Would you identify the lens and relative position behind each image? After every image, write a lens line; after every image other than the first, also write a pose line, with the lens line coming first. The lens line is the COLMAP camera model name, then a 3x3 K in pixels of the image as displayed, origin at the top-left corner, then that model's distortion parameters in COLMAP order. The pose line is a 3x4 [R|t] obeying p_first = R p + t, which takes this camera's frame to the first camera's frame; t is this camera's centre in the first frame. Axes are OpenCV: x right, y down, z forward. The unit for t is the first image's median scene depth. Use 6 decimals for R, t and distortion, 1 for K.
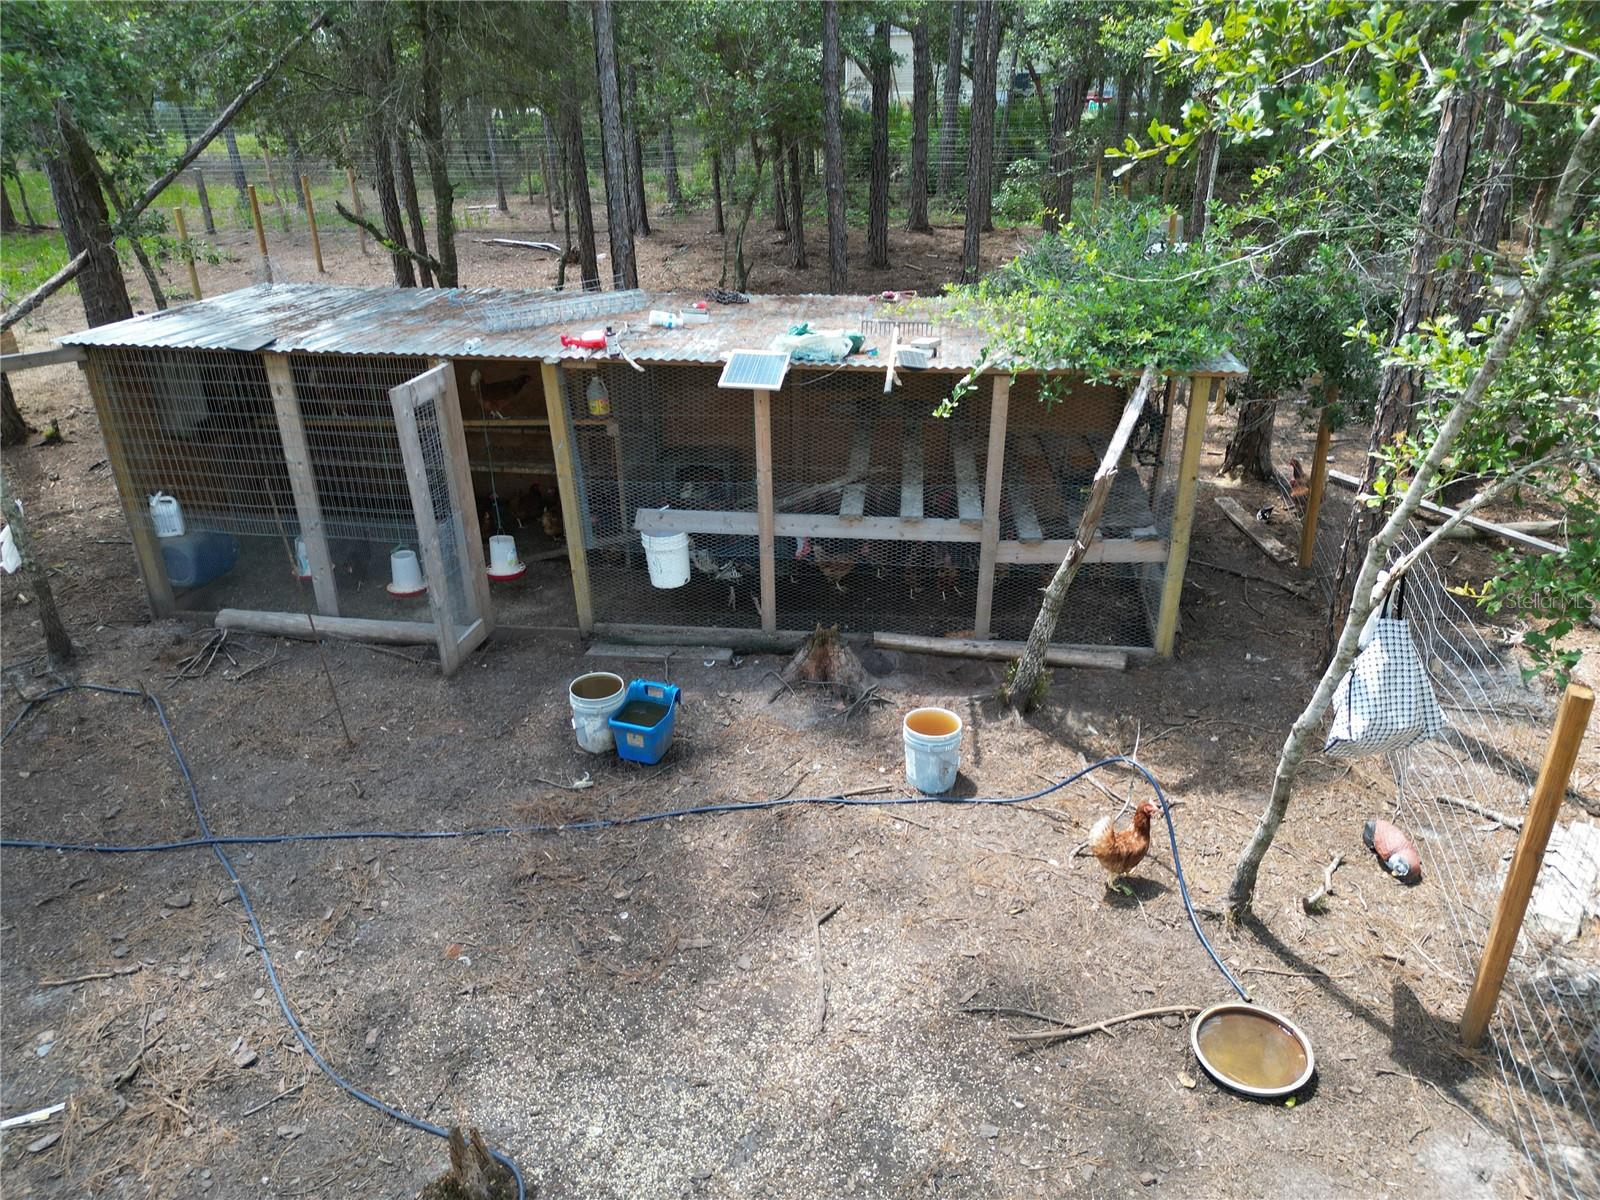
lens RADIAL K [[1121.8, 0, 794.7], [0, 1121.8, 598.3], [0, 0, 1]] dist [0.066570, -0.059372]
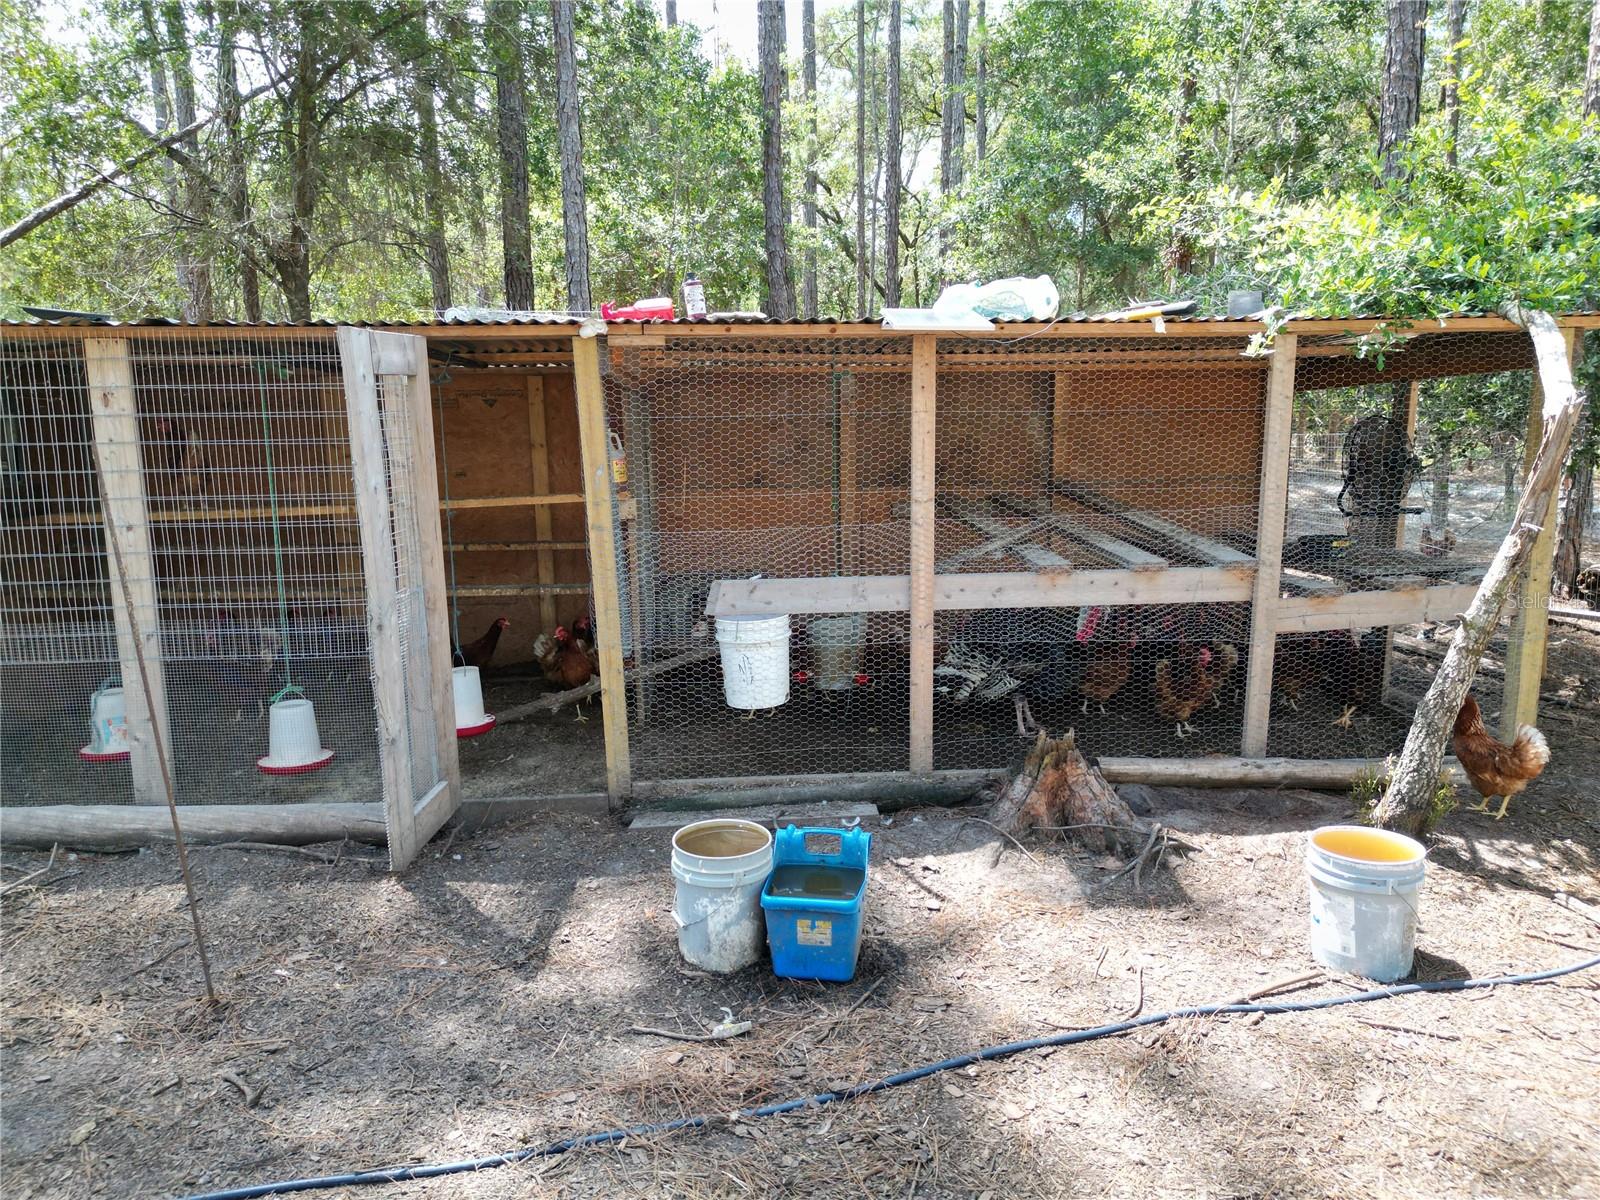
lens RADIAL K [[1121.8, 0, 794.7], [0, 1121.8, 598.3], [0, 0, 1]] dist [0.066570, -0.059372]
pose [[0.983396, -0.031529, 0.178713, -0.219812], [0.080443, 0.958488, -0.273550, 0.110377], [-0.162669, 0.283385, 0.945109, 0.427019]]
